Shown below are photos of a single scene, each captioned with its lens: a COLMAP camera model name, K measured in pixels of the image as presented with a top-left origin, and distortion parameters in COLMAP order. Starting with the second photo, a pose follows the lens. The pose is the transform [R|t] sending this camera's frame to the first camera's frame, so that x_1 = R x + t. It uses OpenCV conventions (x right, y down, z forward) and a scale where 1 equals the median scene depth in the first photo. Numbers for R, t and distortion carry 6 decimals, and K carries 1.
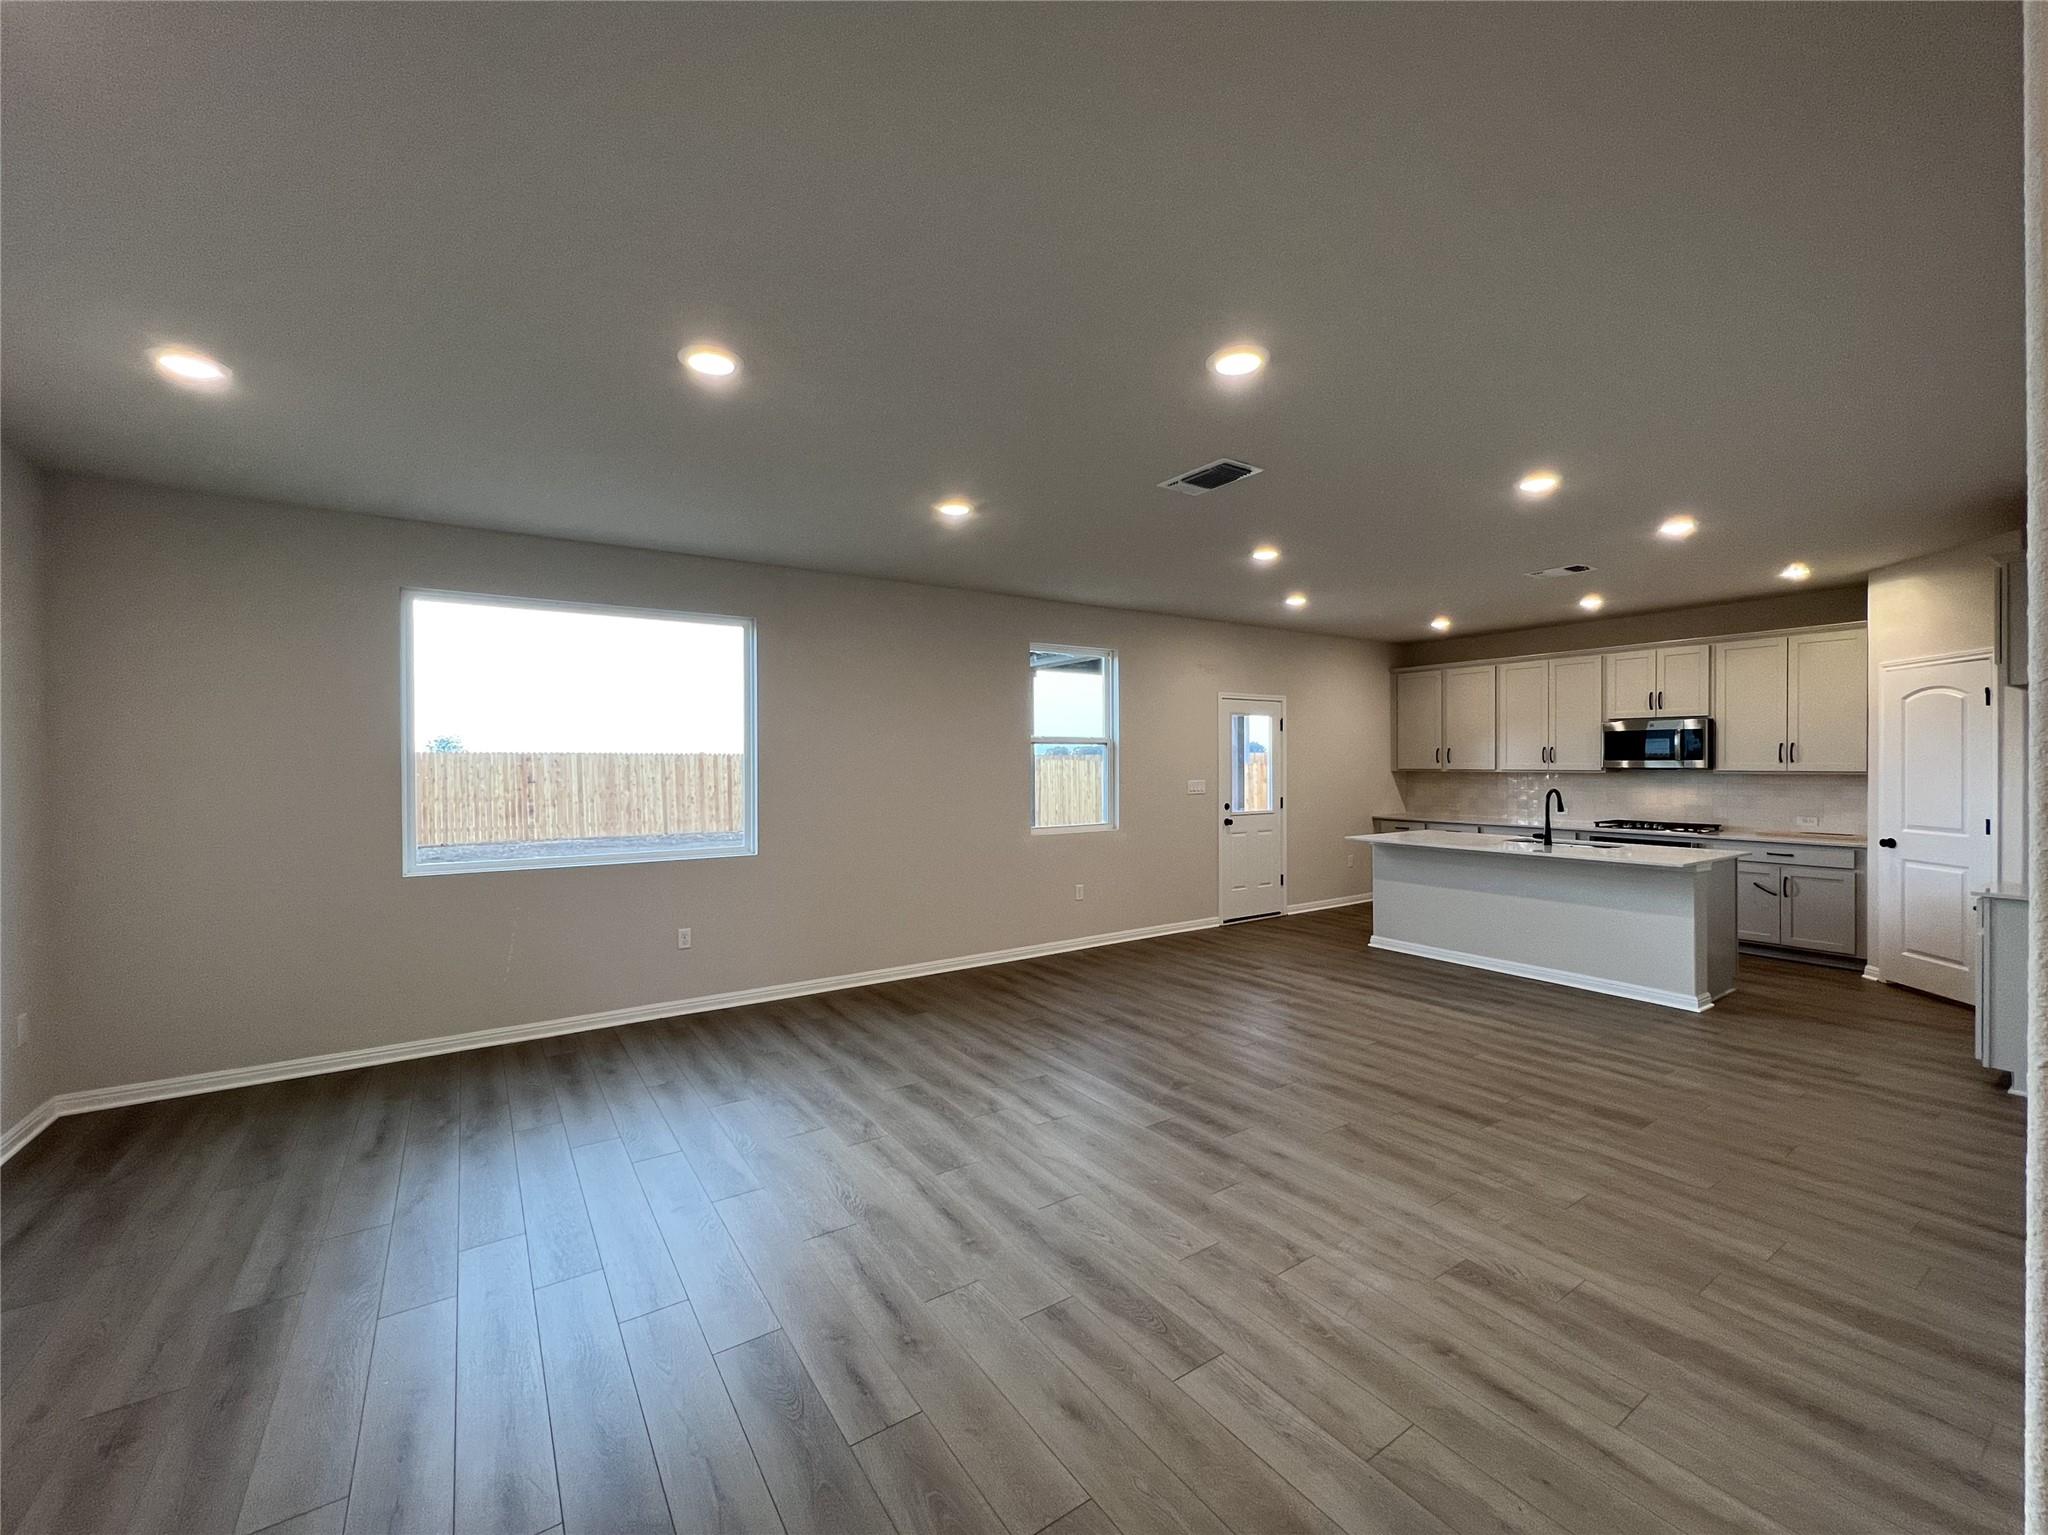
lens RADIAL K [[833.7, 0, 1025.3], [0, 833.7, 764.0], [0, 0, 1]] dist [0.000120, 0.001418]
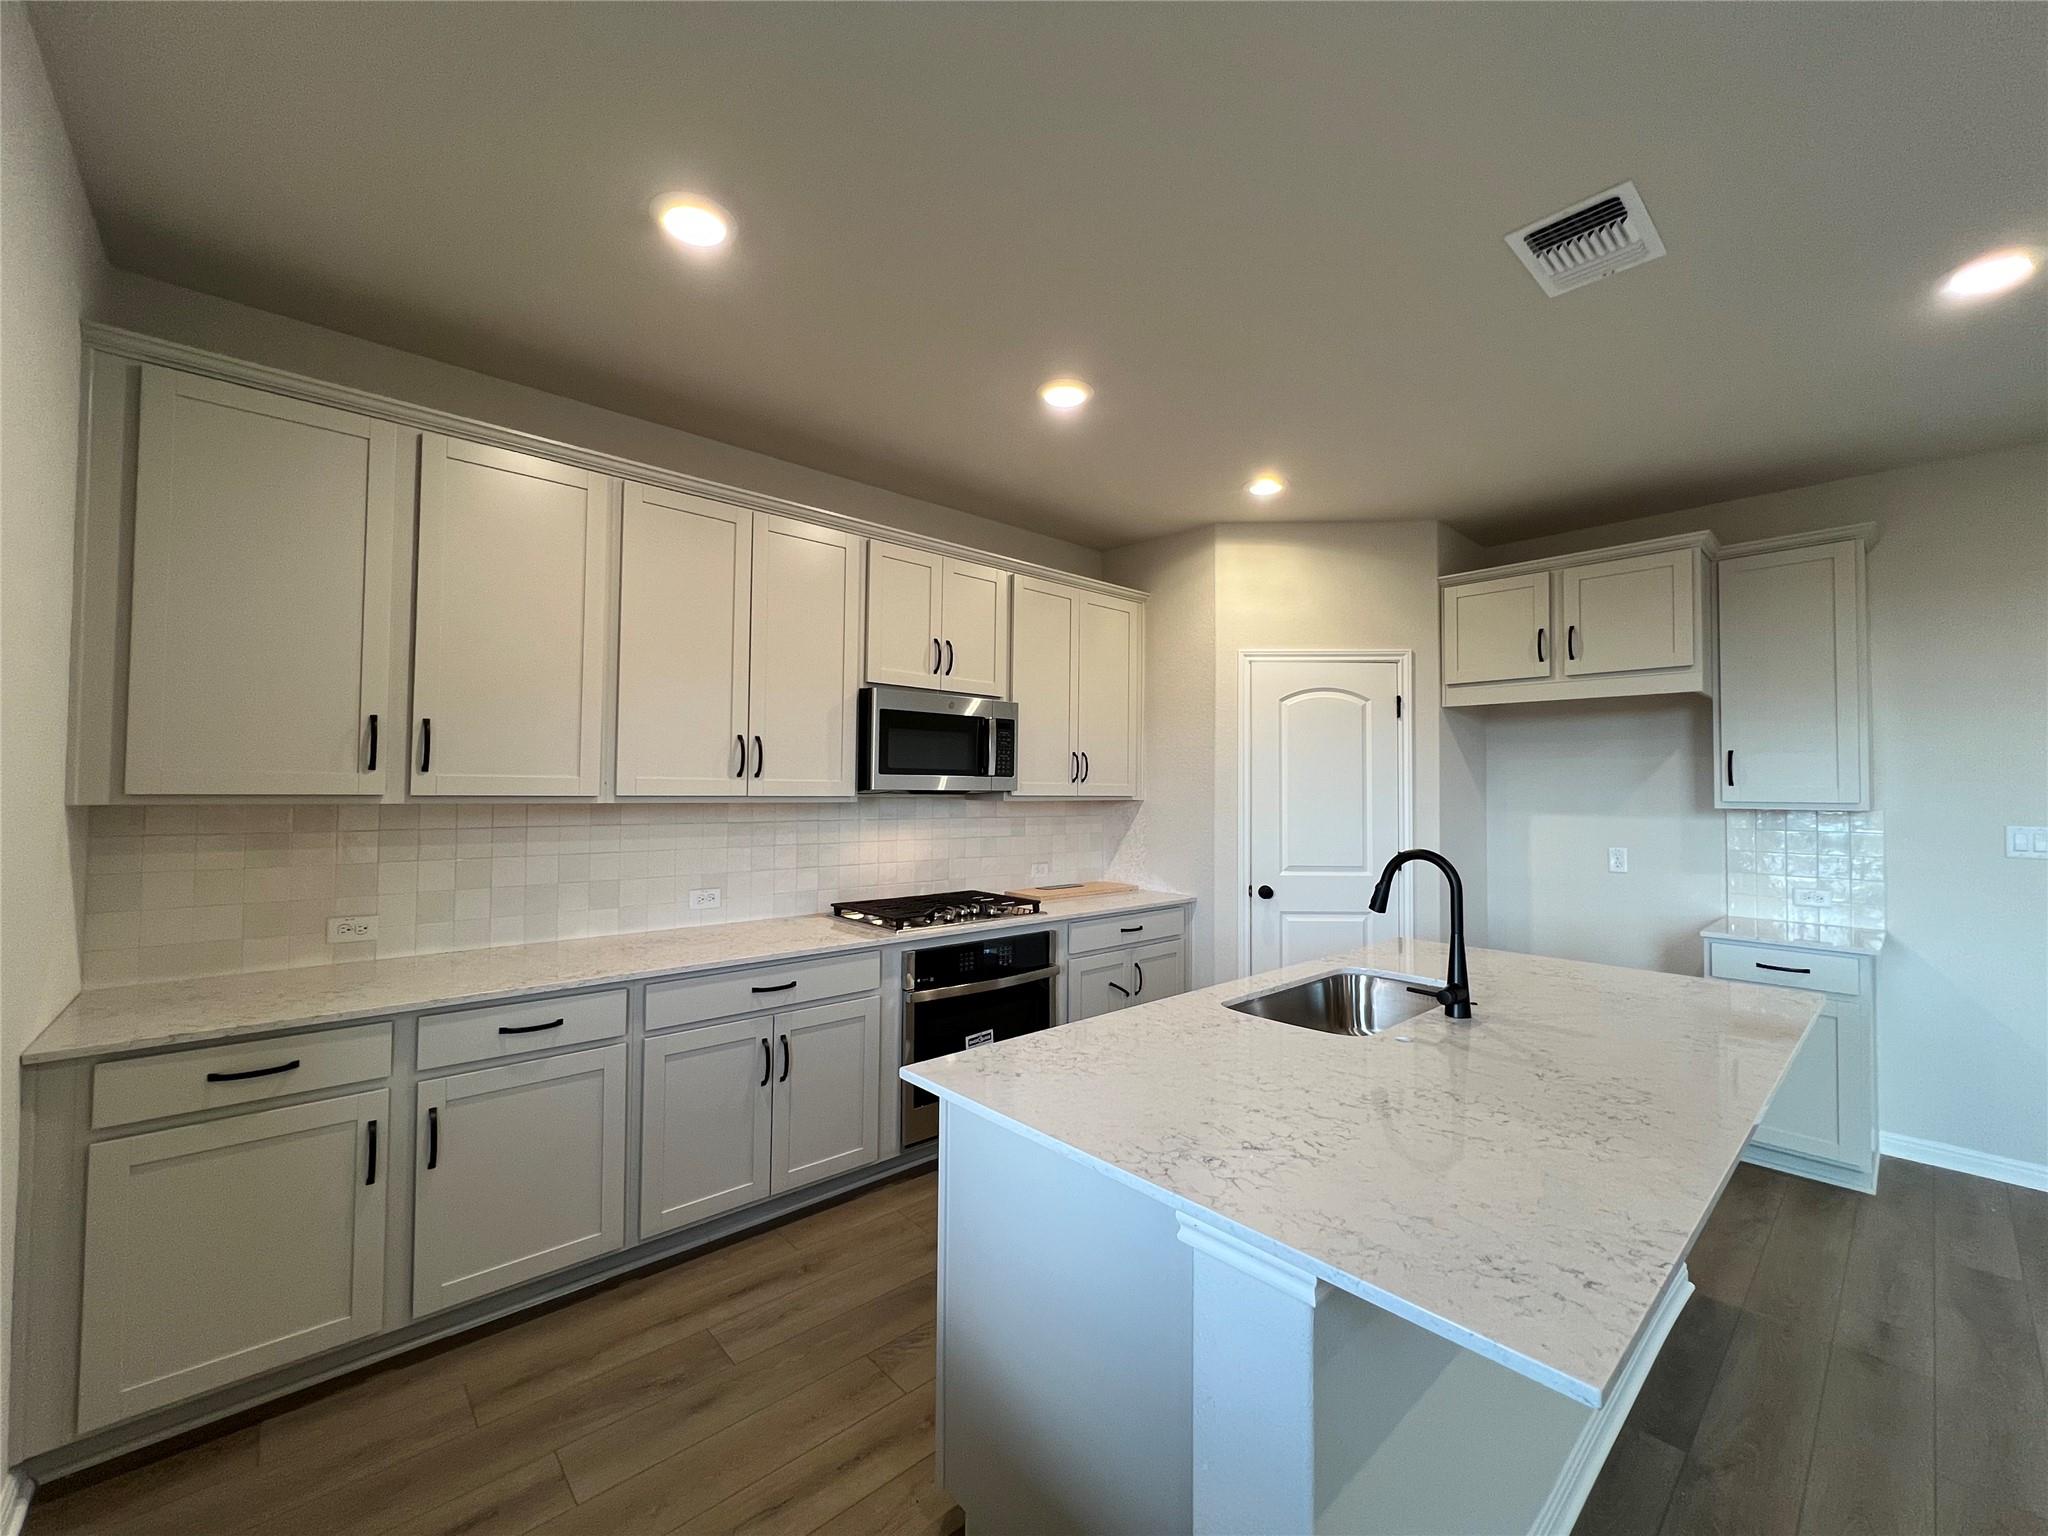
lens RADIAL K [[823.1, 0, 1019.0], [0, 823.1, 766.6], [0, 0, 1]] dist [-0.002371, -0.000339]
pose [[-0.137812, 0.030913, 0.989976, 0.320860], [-0.004228, 0.999485, -0.031799, 0.006981], [-0.990449, -0.008568, -0.137610, 1.253097]]
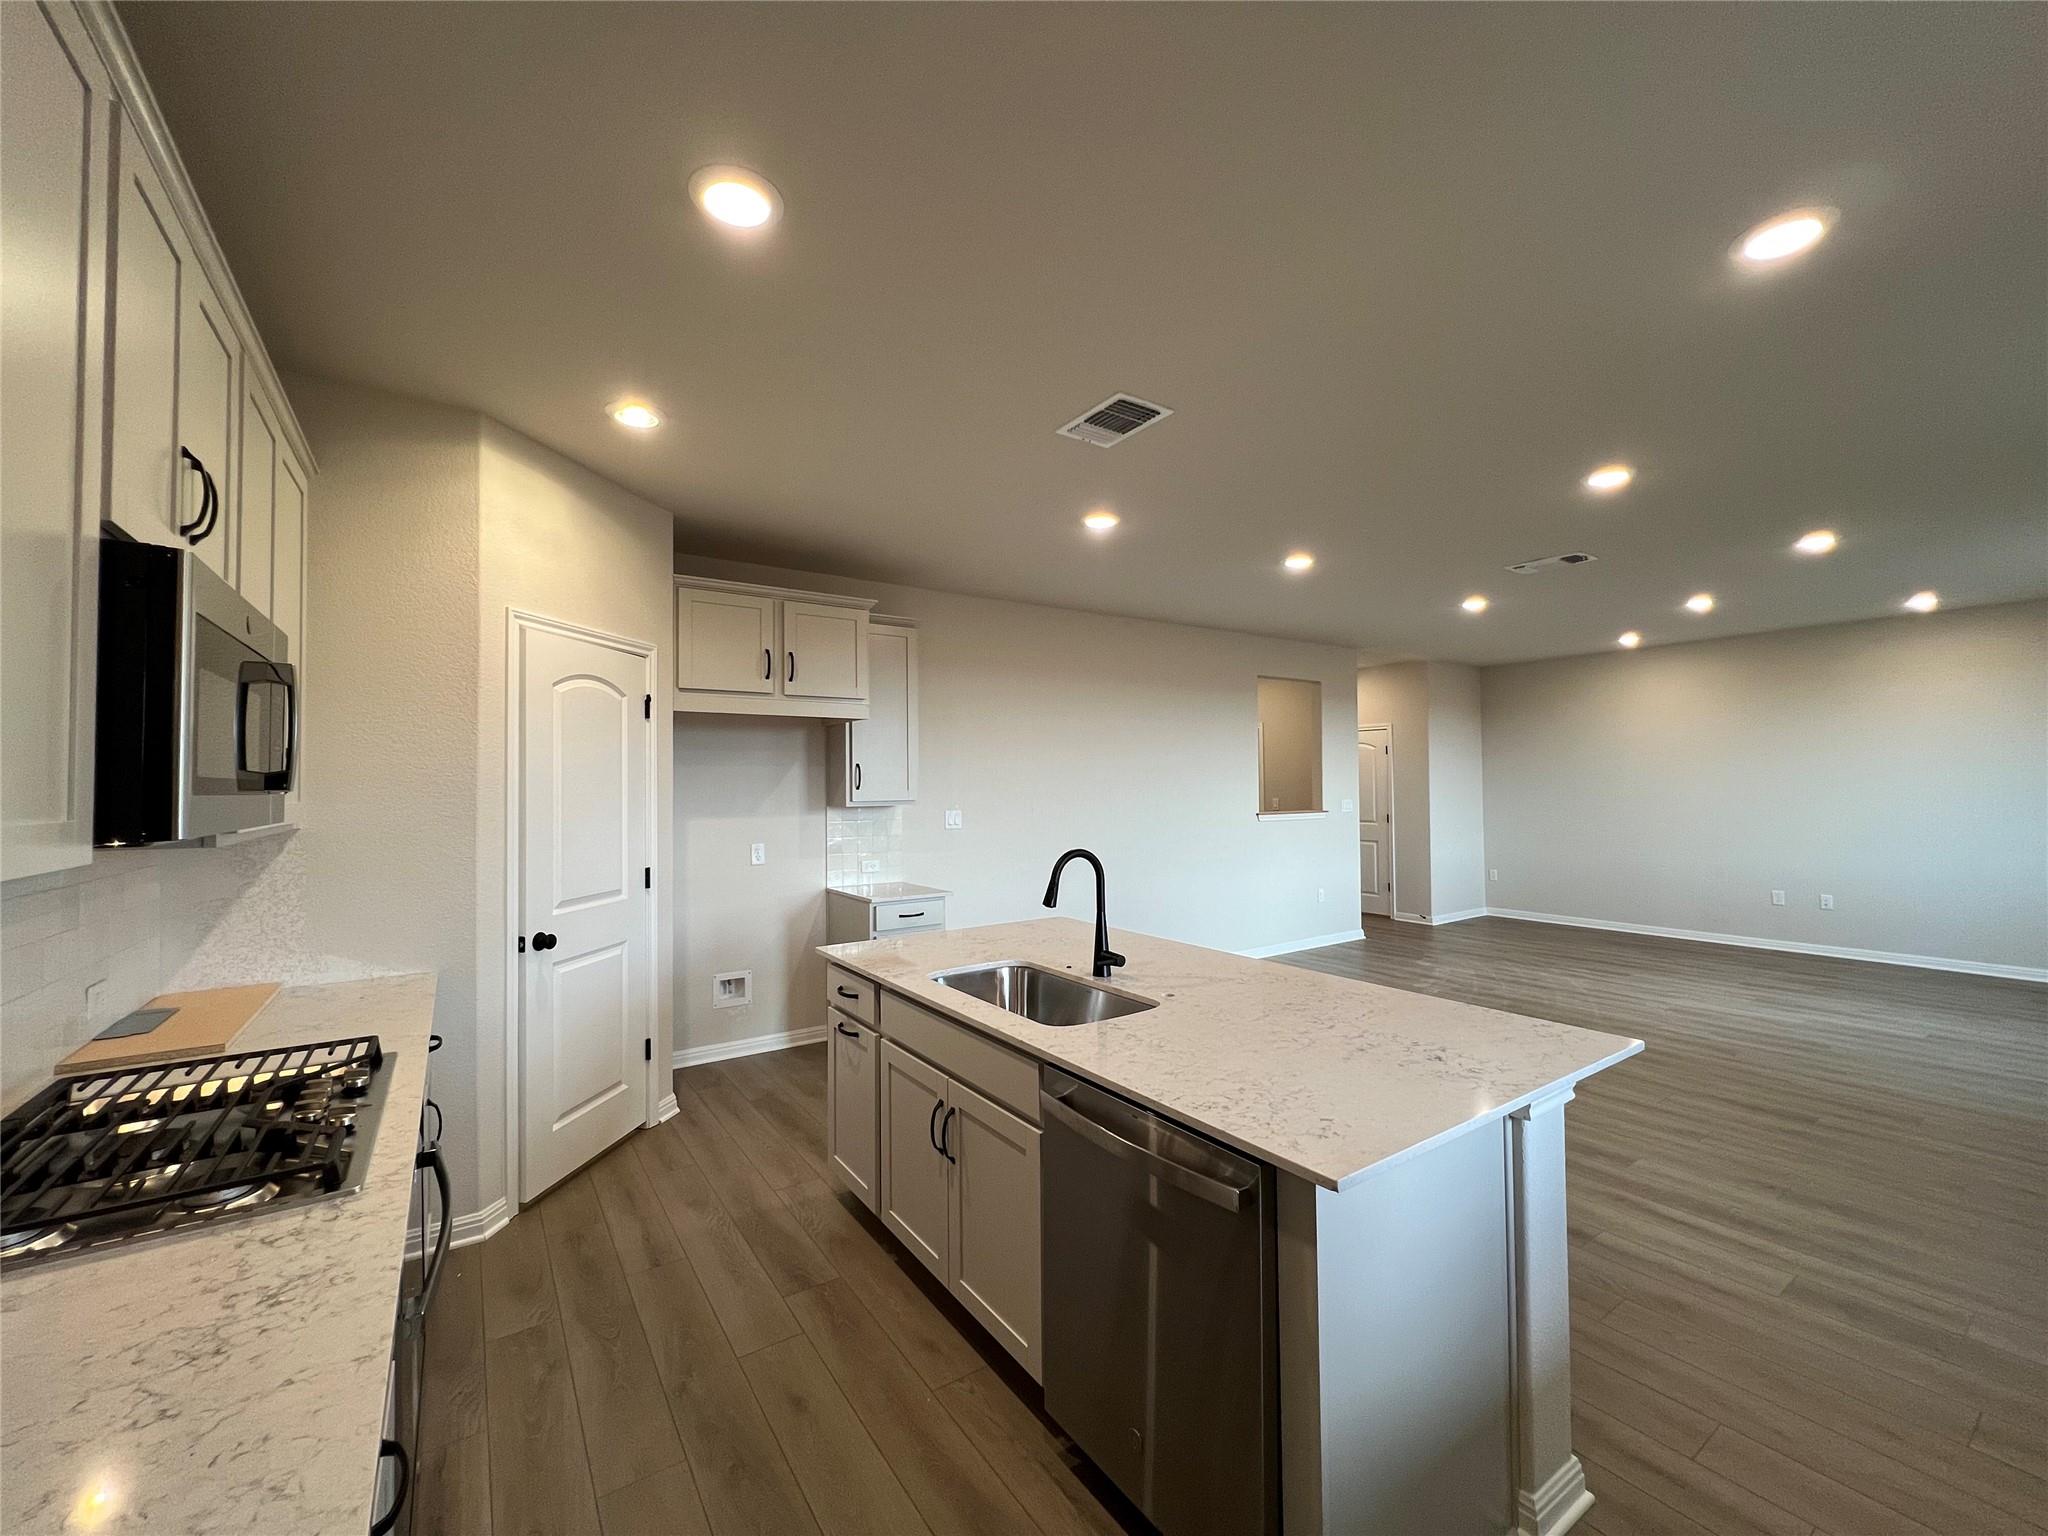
lens RADIAL K [[823.1, 0, 1016.1], [0, 823.1, 774.4], [0, 0, 1]] dist [-0.002371, -0.000339]
pose [[-0.999880, 0.015171, -0.003153, 0.686243], [0.015200, 0.999842, -0.009267, -0.005527], [0.003012, -0.009314, -0.999952, 1.468564]]
